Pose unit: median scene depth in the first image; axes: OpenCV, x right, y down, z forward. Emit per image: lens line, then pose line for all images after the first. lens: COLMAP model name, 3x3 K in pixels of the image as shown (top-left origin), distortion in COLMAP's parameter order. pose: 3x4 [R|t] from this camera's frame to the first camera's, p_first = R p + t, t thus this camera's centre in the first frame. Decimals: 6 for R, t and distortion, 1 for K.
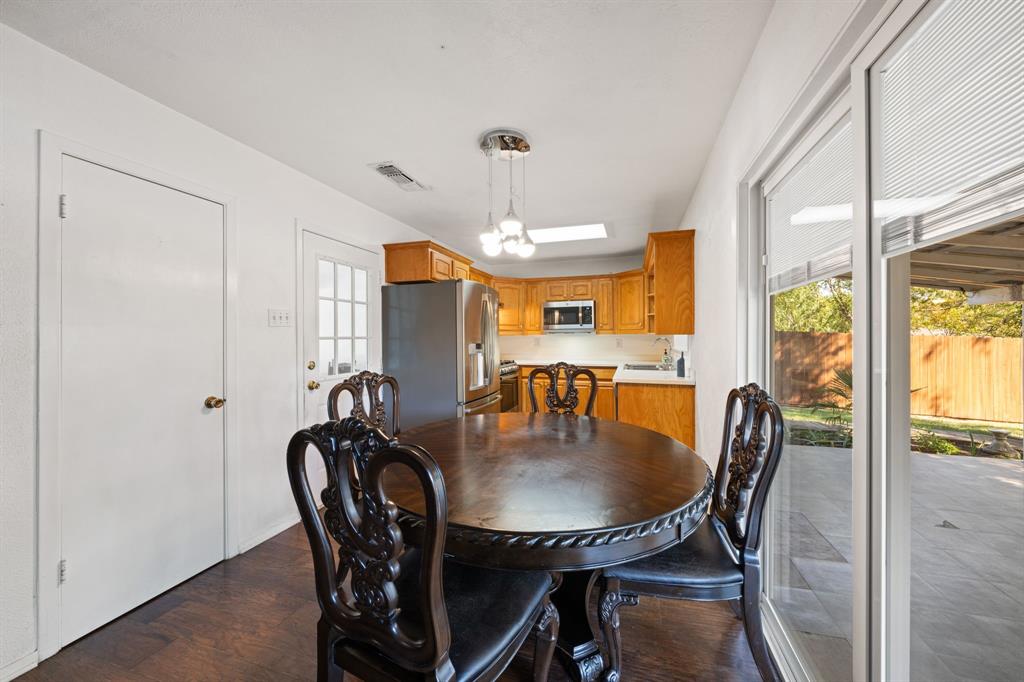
lens RADIAL K [[365.6, 0, 512.0], [0, 365.6, 341.0], [0, 0, 1]] dist [0.000853, -0.000095]
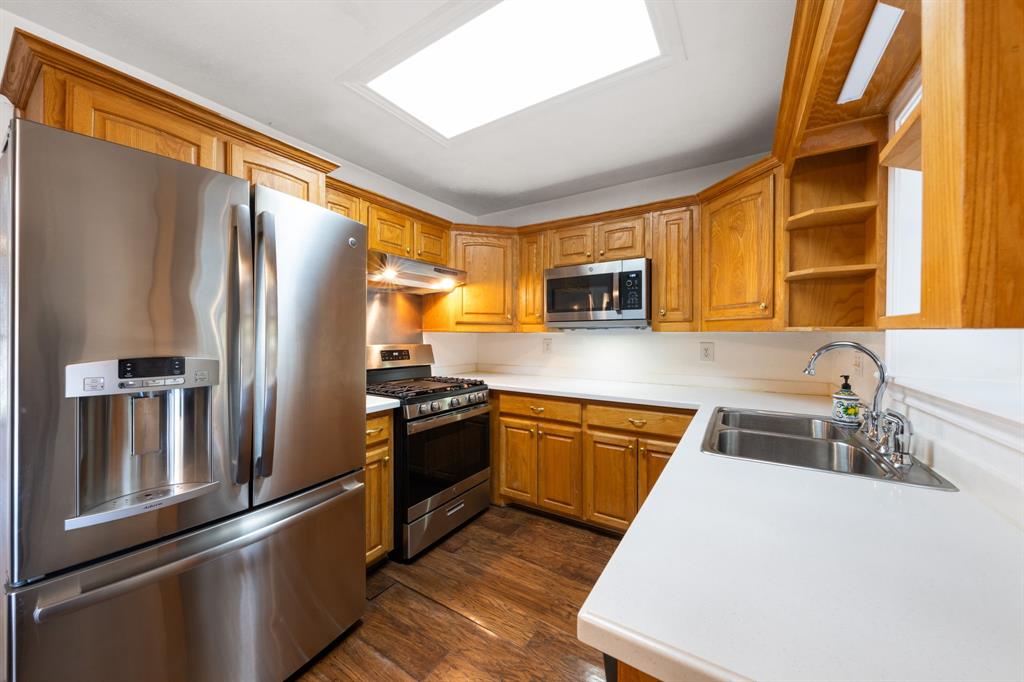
lens RADIAL K [[365.6, 0, 512.0], [0, 365.6, 341.0], [0, 0, 1]] dist [0.000853, -0.000095]
pose [[0.969704, 0.010825, -0.244044, 0.171872], [-0.009048, 0.999924, 0.008402, -0.008570], [0.244116, -0.005939, 0.969728, 0.508741]]
